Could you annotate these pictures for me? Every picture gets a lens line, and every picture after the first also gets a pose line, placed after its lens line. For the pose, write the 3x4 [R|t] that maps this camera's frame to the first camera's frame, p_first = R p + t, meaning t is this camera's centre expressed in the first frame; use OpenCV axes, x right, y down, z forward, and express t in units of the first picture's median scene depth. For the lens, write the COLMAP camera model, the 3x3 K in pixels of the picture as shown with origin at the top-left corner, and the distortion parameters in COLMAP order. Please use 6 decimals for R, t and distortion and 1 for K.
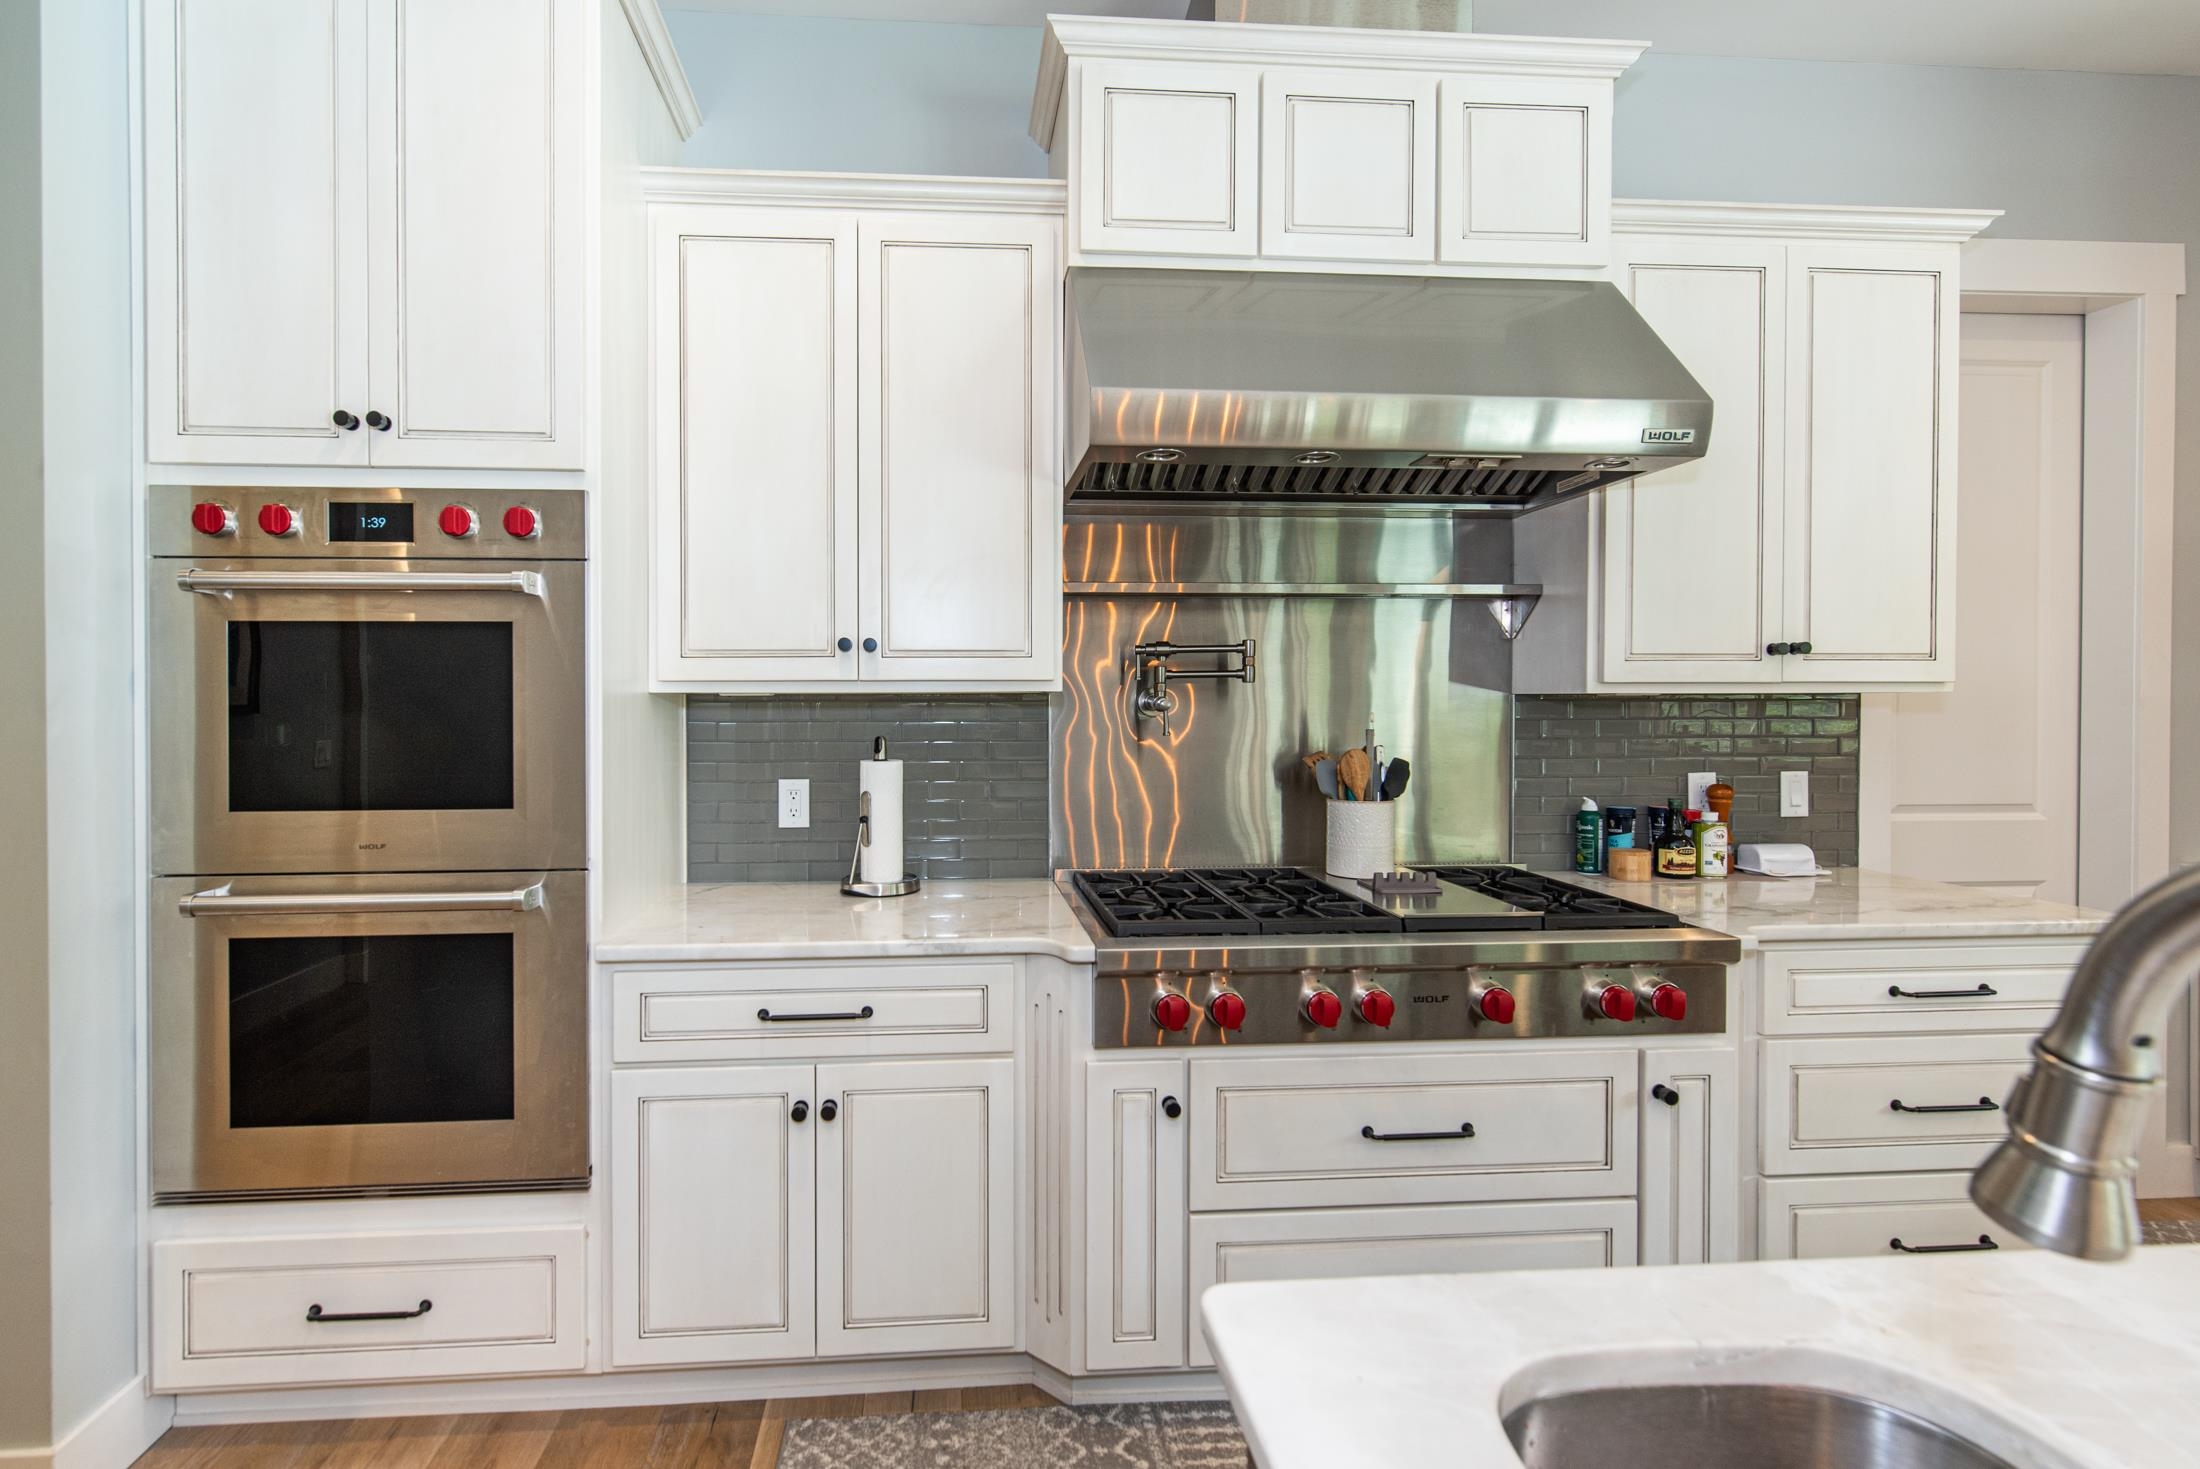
lens RADIAL K [[1011.0, 0, 950.7], [0, 1011.0, 699.2], [0, 0, 1]] dist [0.003573, 0.000018]
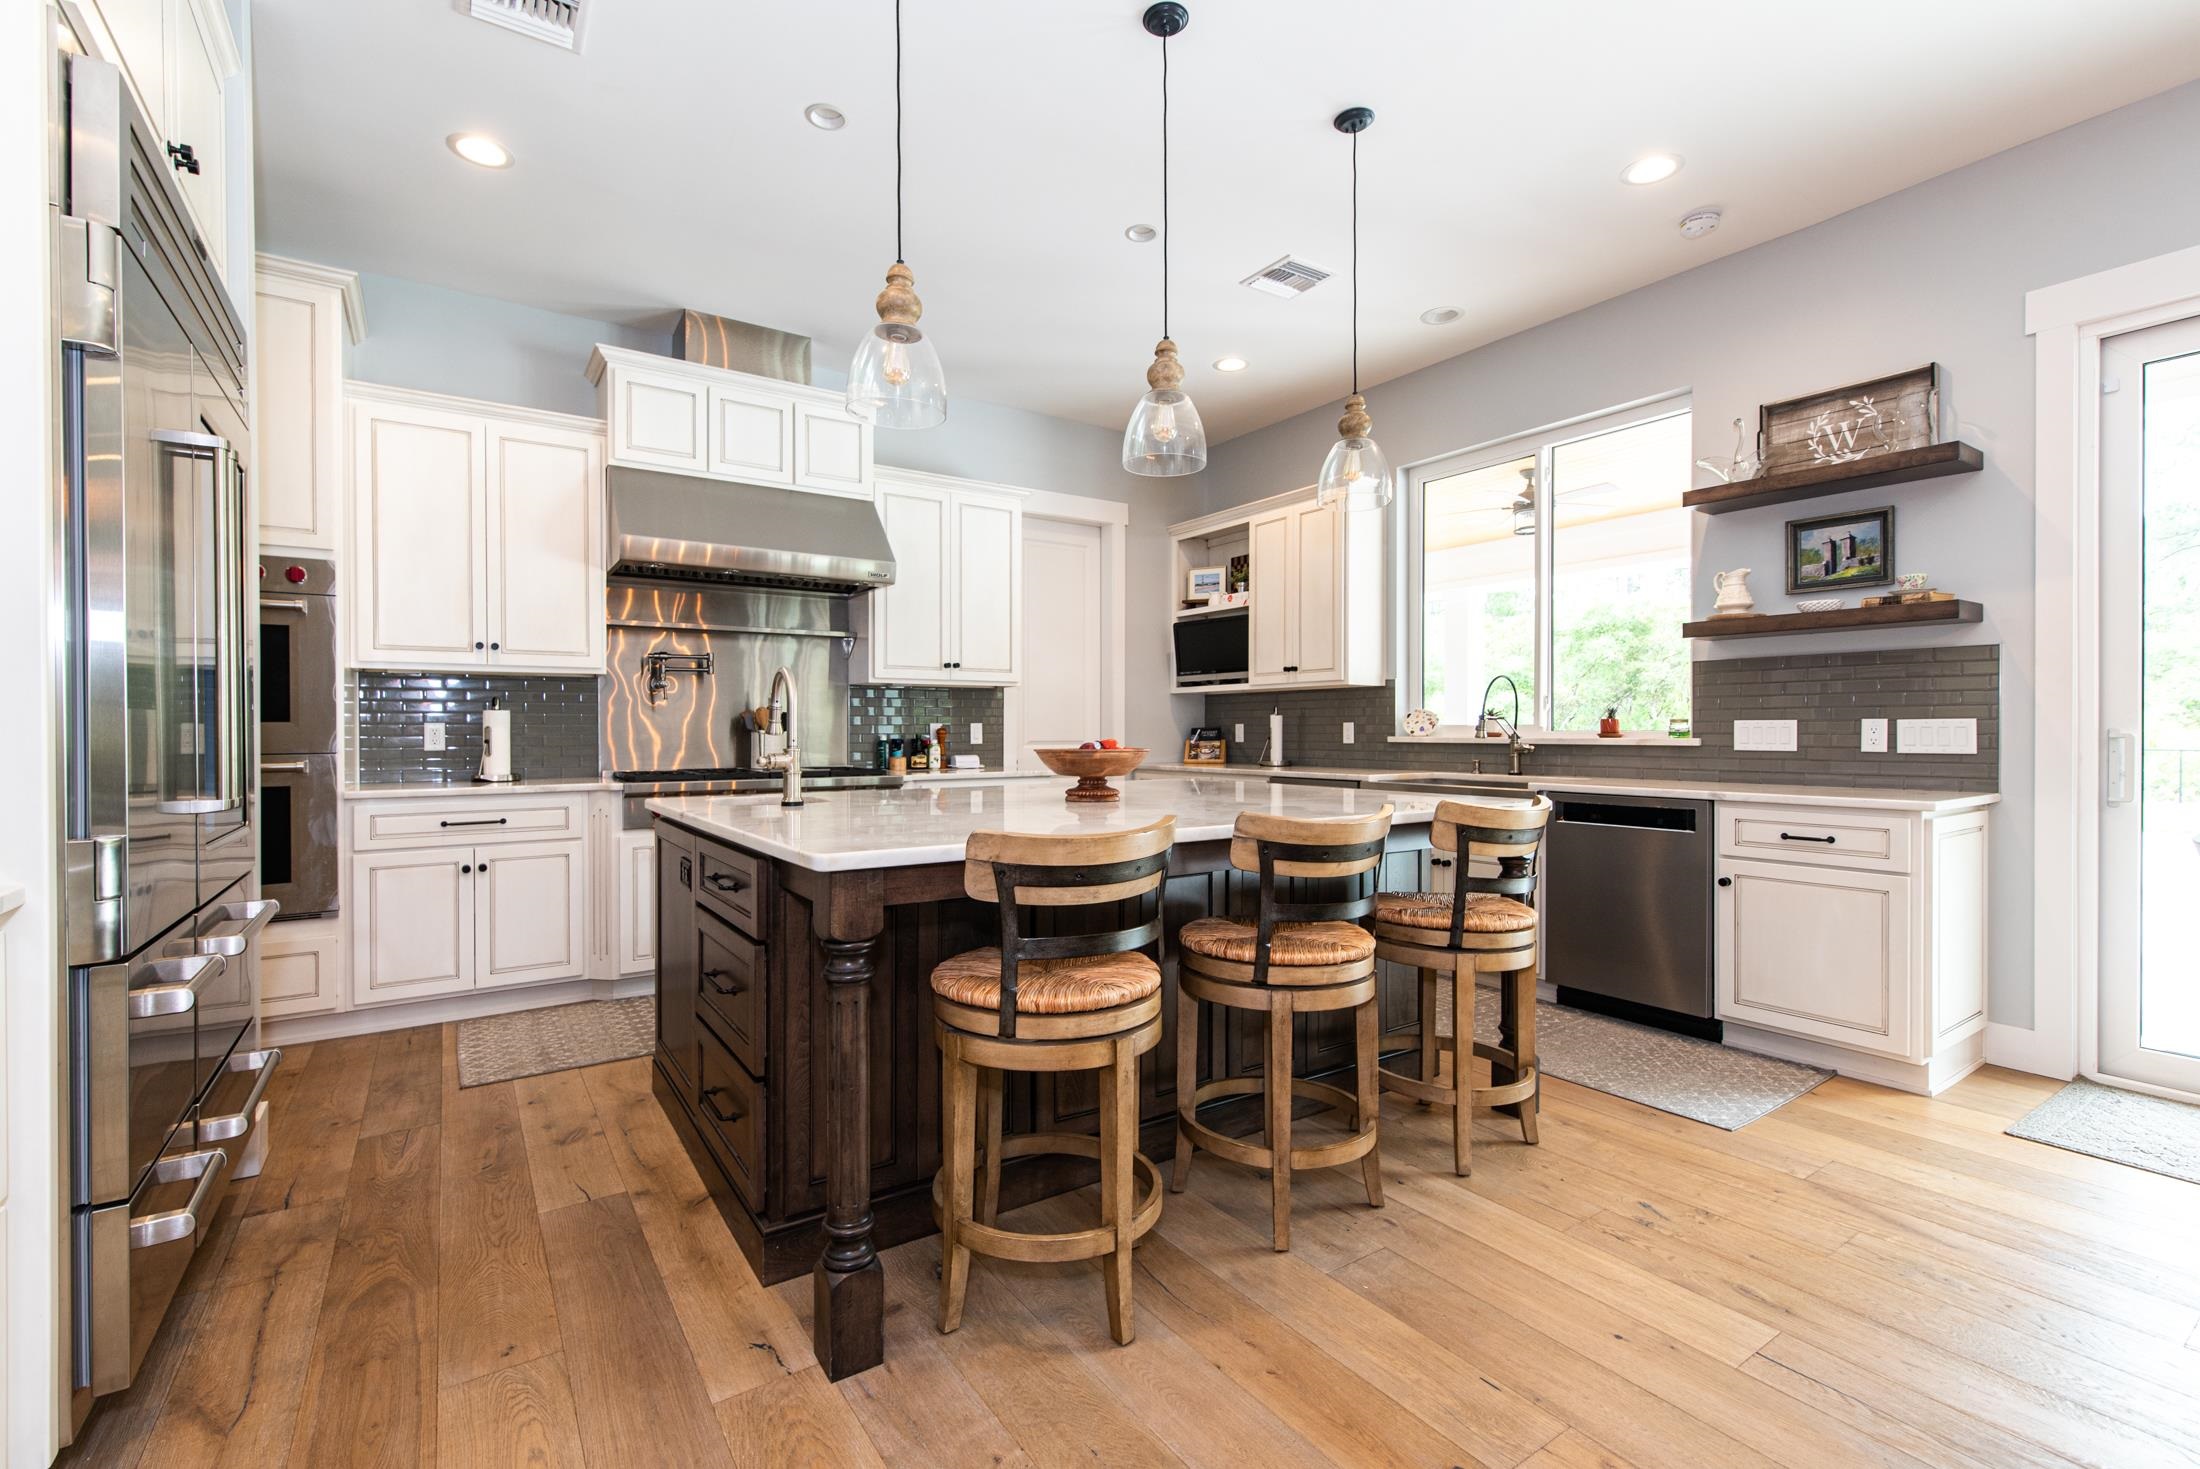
lens RADIAL K [[1033.2, 0, 1128.3], [0, 1033.2, 735.6], [0, 0, 1]] dist [0.000900, -0.000086]
pose [[0.838099, -0.004957, 0.545495, -0.141555], [0.006762, 0.999976, -0.001302, 0.124898], [-0.545476, 0.004780, 0.838113, -1.287679]]
